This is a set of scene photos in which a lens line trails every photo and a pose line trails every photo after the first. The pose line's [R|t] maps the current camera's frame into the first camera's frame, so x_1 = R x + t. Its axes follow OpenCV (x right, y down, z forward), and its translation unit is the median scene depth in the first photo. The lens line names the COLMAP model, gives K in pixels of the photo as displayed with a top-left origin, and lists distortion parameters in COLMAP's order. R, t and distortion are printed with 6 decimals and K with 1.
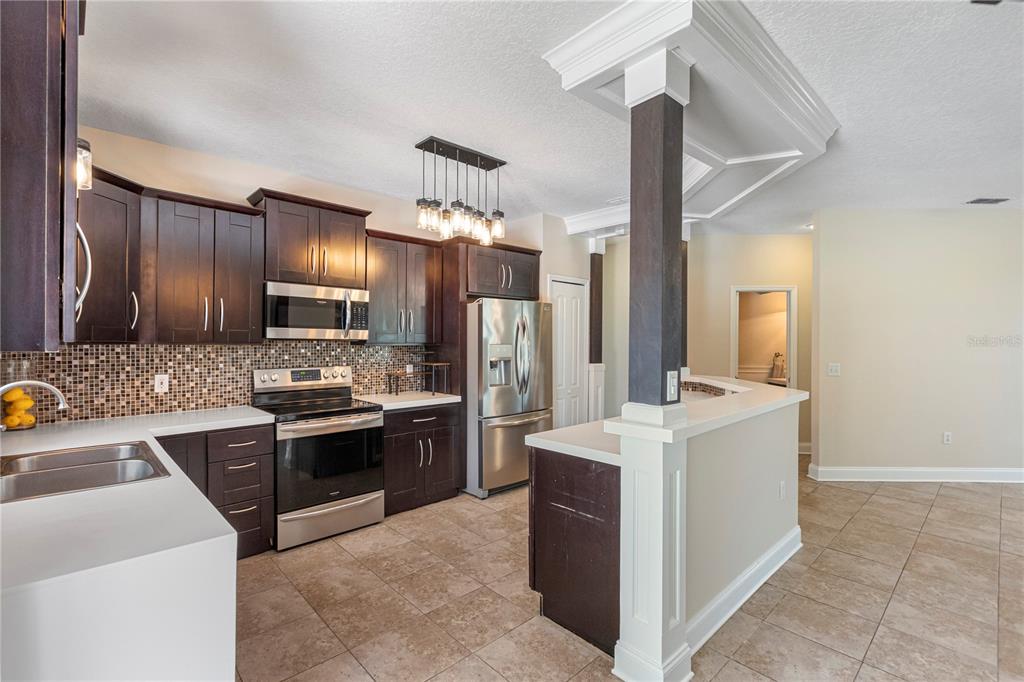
lens RADIAL K [[460.7, 0, 510.3], [0, 460.7, 342.0], [0, 0, 1]] dist [0.002162, 0.000297]
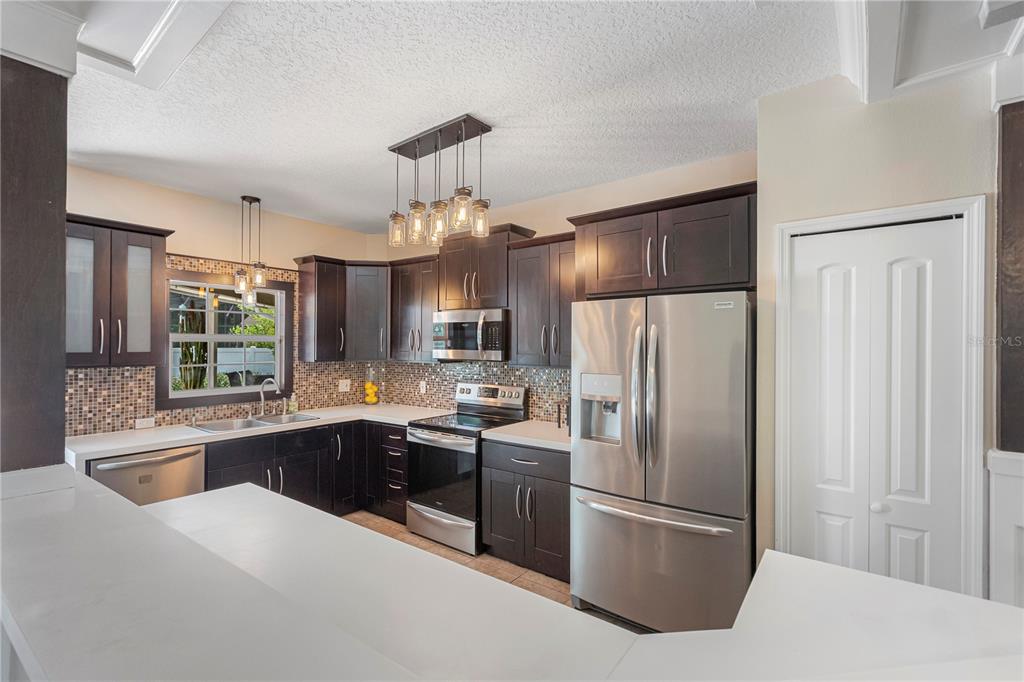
lens RADIAL K [[460.7, 0, 510.3], [0, 460.7, 342.0], [0, 0, 1]] dist [0.002162, 0.000297]
pose [[0.168128, -0.008799, -0.985726, 0.723492], [-0.004136, 0.999945, -0.009631, -0.040261], [0.985757, 0.005696, 0.168082, 0.996695]]
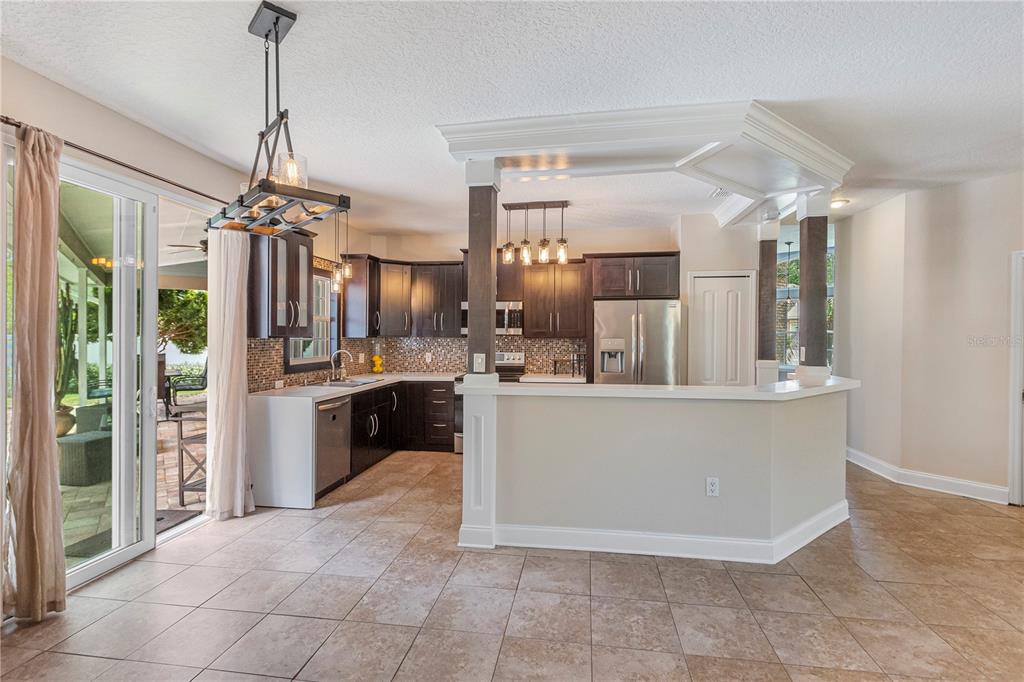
lens RADIAL K [[471.7, 0, 512.7], [0, 471.7, 337.1], [0, 0, 1]] dist [0.001708, 0.000554]
pose [[0.619604, 0.001019, -0.784914, 1.010527], [-0.001466, 0.999999, 0.000141, 0.002846], [0.784913, 0.001063, 0.619605, 0.036631]]
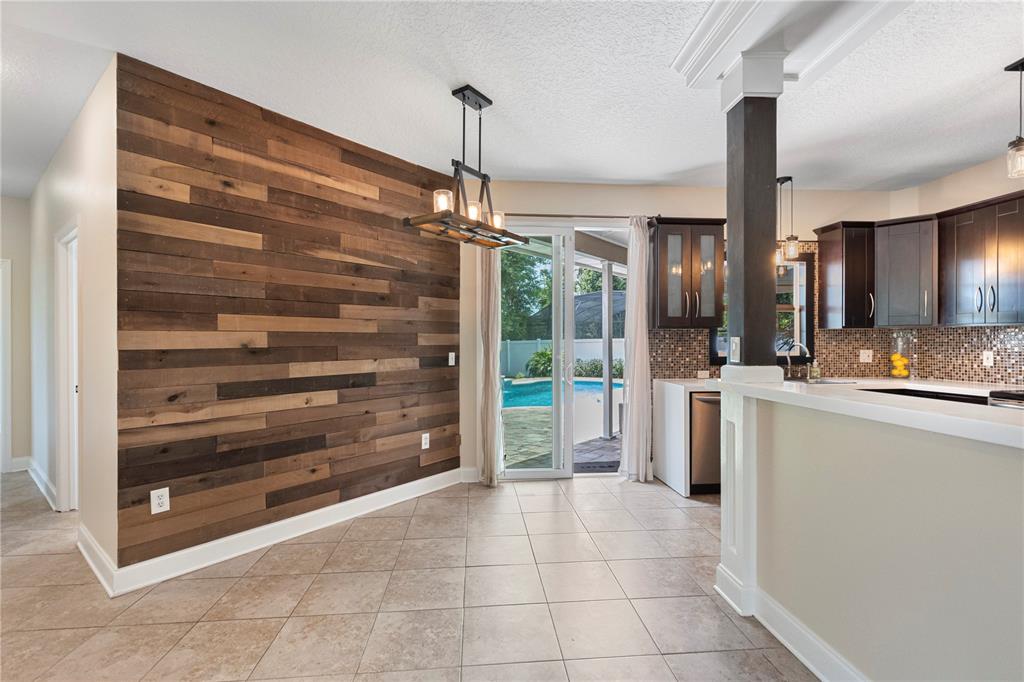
lens RADIAL K [[460.7, 0, 510.3], [0, 460.7, 342.0], [0, 0, 1]] dist [0.002162, 0.000297]
pose [[-0.622668, 0.000041, -0.782486, 0.952792], [0.001568, 0.999998, -0.001196, 0.044395], [0.782485, -0.001972, -0.622667, 0.749731]]
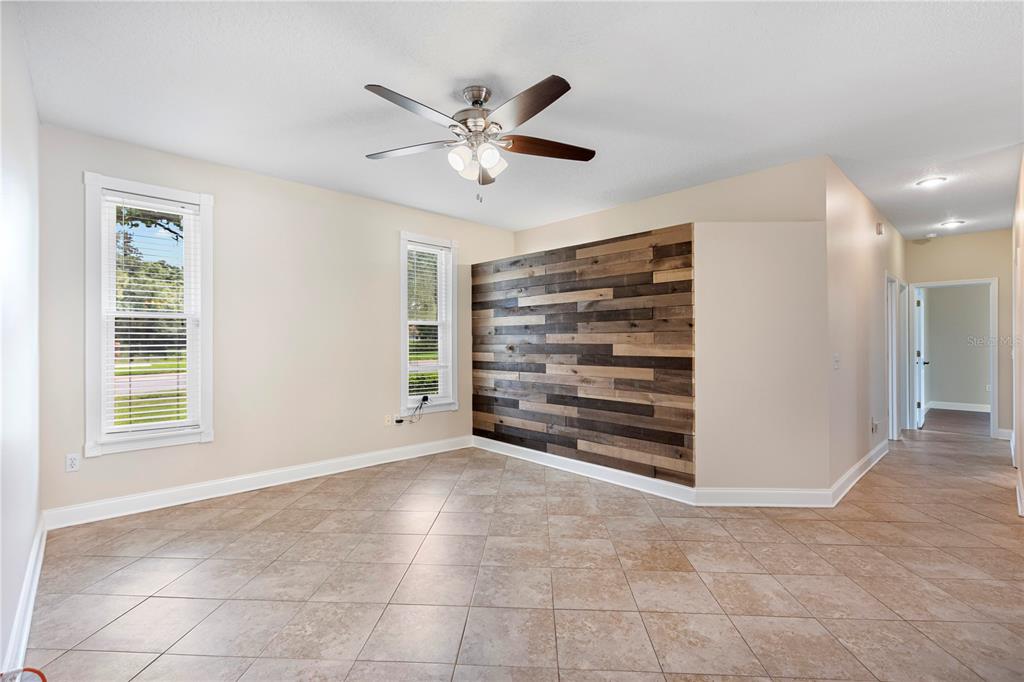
lens RADIAL K [[458.2, 0, 512.8], [0, 458.2, 338.0], [0, 0, 1]] dist [0.002819, 0.000527]
pose [[-0.699037, 0.002781, 0.715080, 0.835244], [-0.000263, 0.999991, -0.004146, 0.038172], [-0.715085, -0.003086, -0.699031, 1.374525]]
